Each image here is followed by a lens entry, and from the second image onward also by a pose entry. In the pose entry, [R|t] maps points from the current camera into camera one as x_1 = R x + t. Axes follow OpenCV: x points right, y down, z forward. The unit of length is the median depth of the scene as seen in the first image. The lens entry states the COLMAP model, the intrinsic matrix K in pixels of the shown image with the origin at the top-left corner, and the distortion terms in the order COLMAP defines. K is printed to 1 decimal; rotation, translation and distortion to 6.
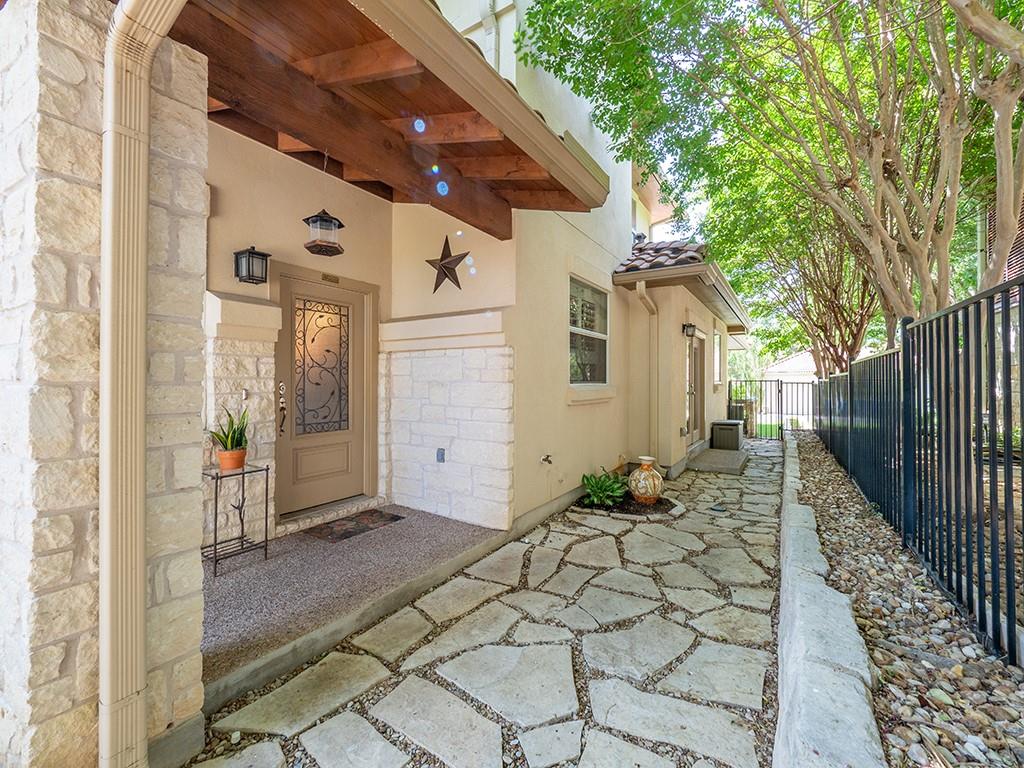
lens RADIAL K [[417.0, 0, 510.7], [0, 417.0, 384.6], [0, 0, 1]] dist [-0.015058, -0.000708]
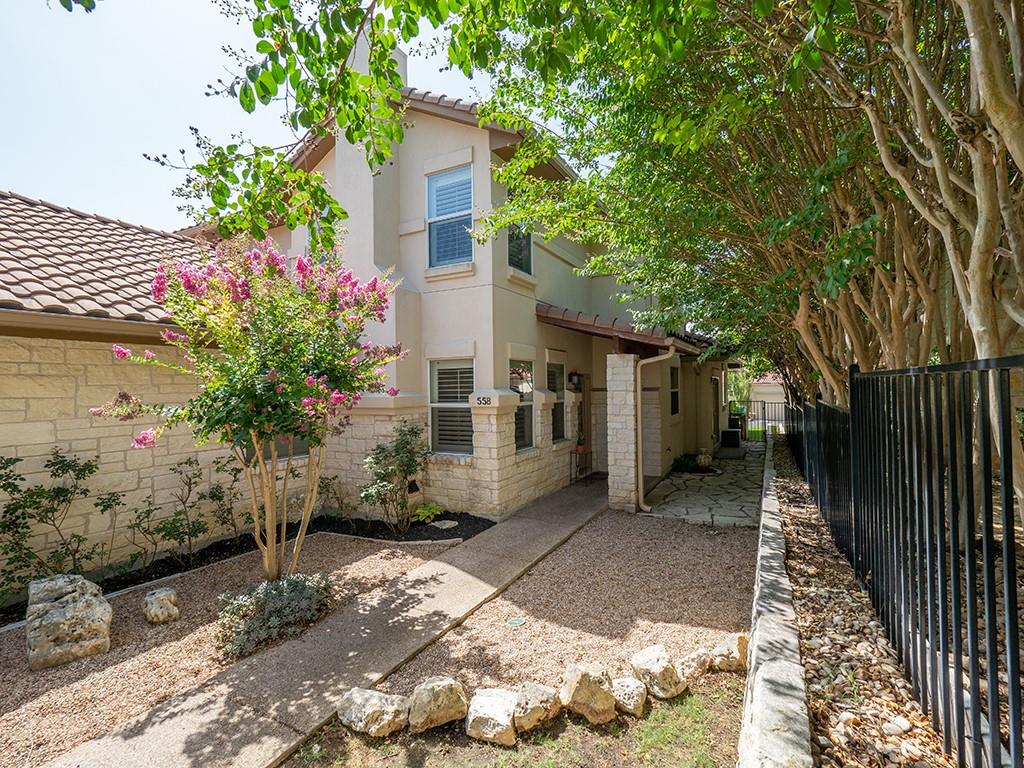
lens RADIAL K [[477.7, 0, 512.9], [0, 477.7, 379.7], [0, 0, 1]] dist [-0.001027, -0.000056]
pose [[0.996033, -0.009283, 0.088502, -0.484017], [0.010611, 0.999838, -0.014545, -0.087136], [-0.088353, 0.015426, 0.995970, -0.767333]]
